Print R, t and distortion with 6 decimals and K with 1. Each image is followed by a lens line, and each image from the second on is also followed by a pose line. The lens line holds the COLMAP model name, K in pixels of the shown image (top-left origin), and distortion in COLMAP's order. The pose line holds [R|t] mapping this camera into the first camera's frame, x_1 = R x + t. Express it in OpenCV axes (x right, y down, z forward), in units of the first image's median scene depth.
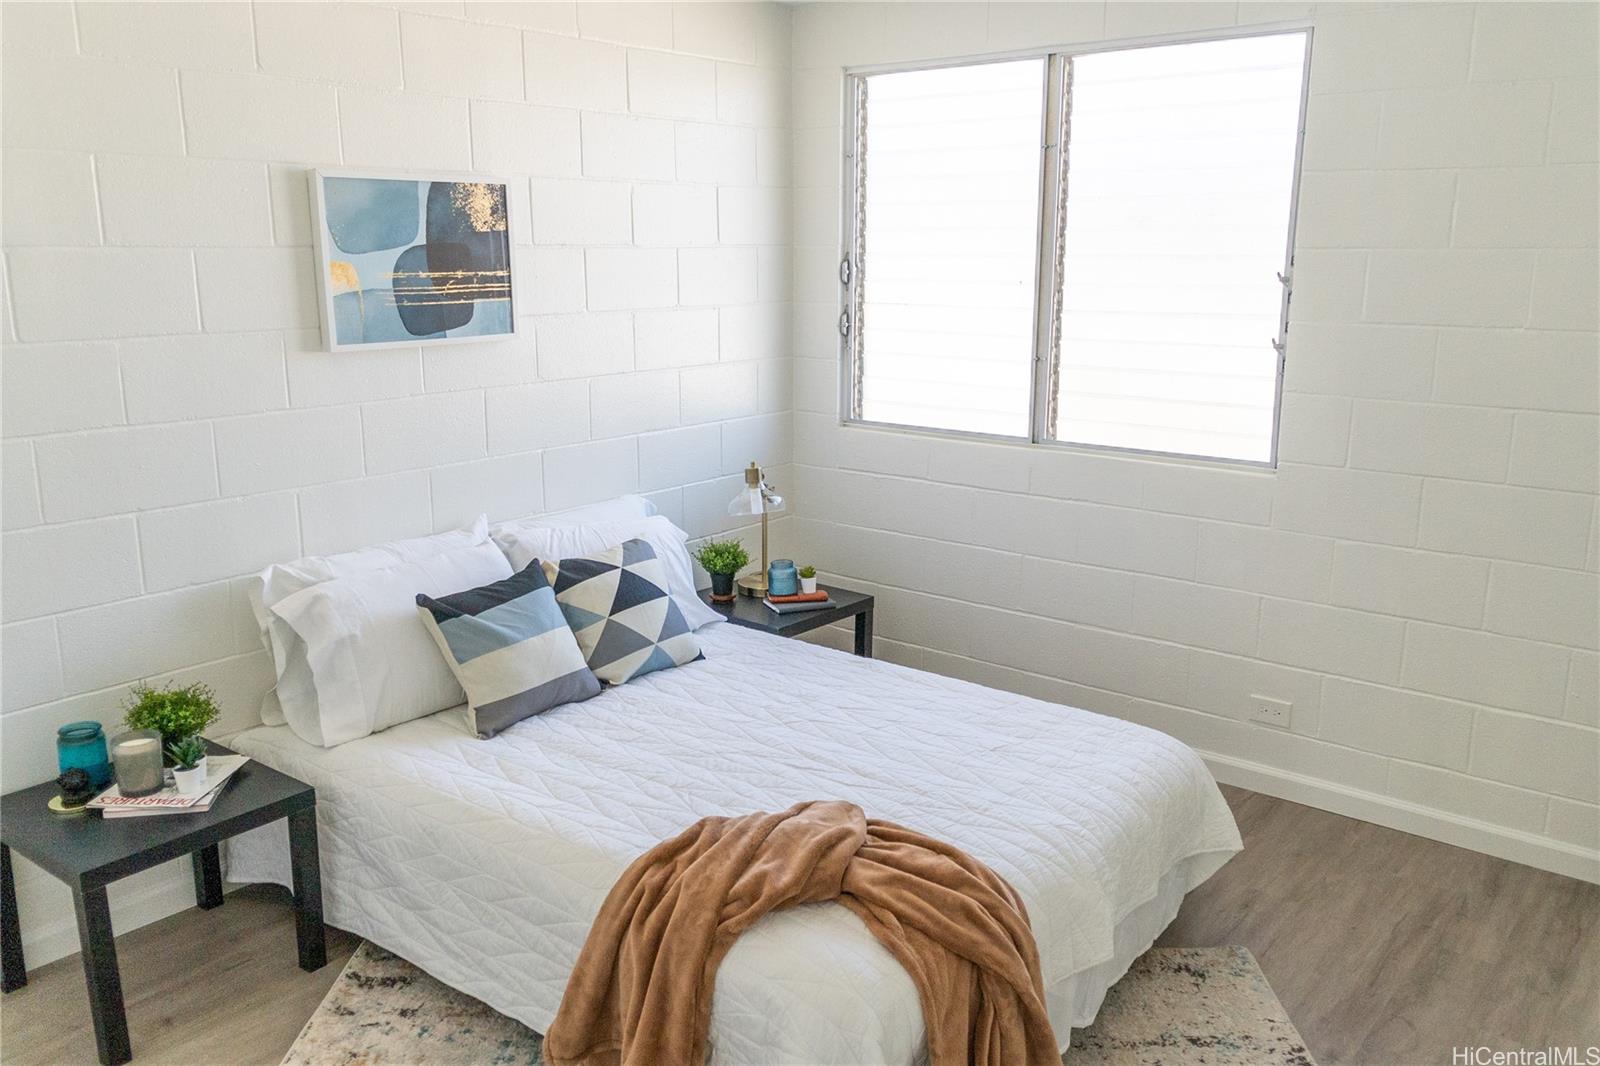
lens RADIAL K [[1302.1, 0, 799.1], [0, 1302.1, 536.6], [0, 0, 1]] dist [0.002047, 0.009981]
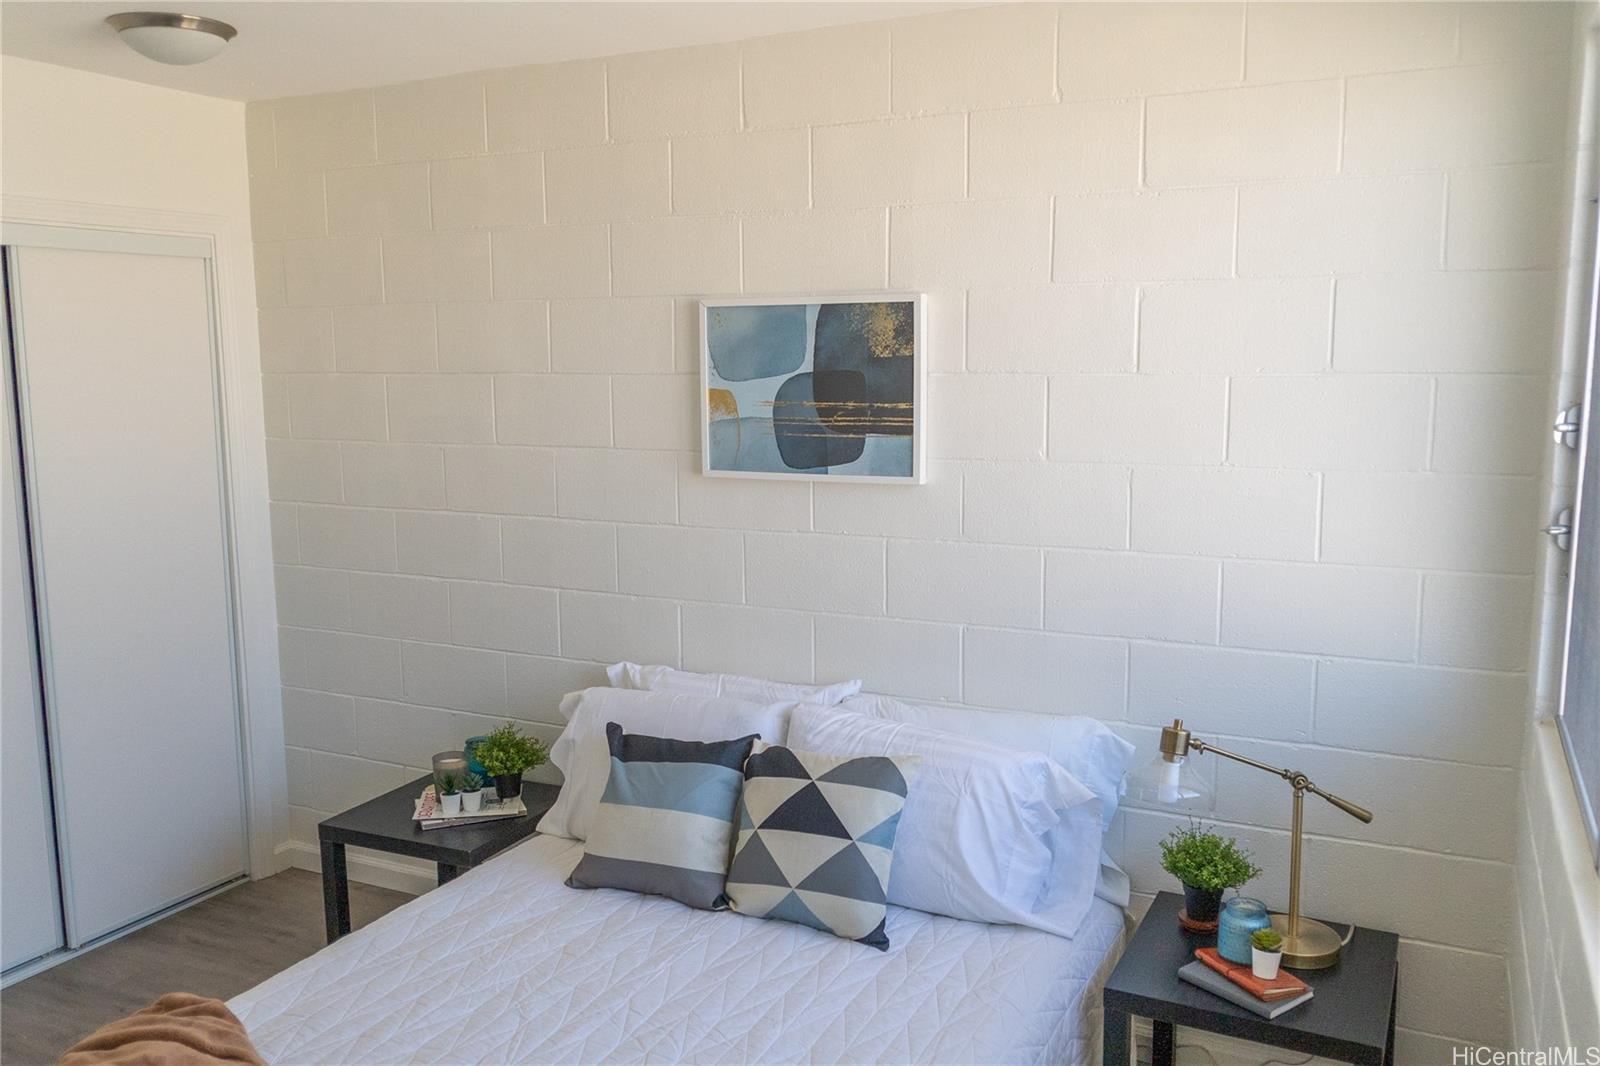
lens RADIAL K [[1302.1, 0, 801.1], [0, 1302.1, 531.4], [0, 0, 1]] dist [0.002047, 0.009981]
pose [[0.227054, 0.134589, -0.964537, 0.606652], [-0.205977, 0.974636, 0.087510, -0.191986], [0.951851, 0.178803, 0.249017, 0.778249]]
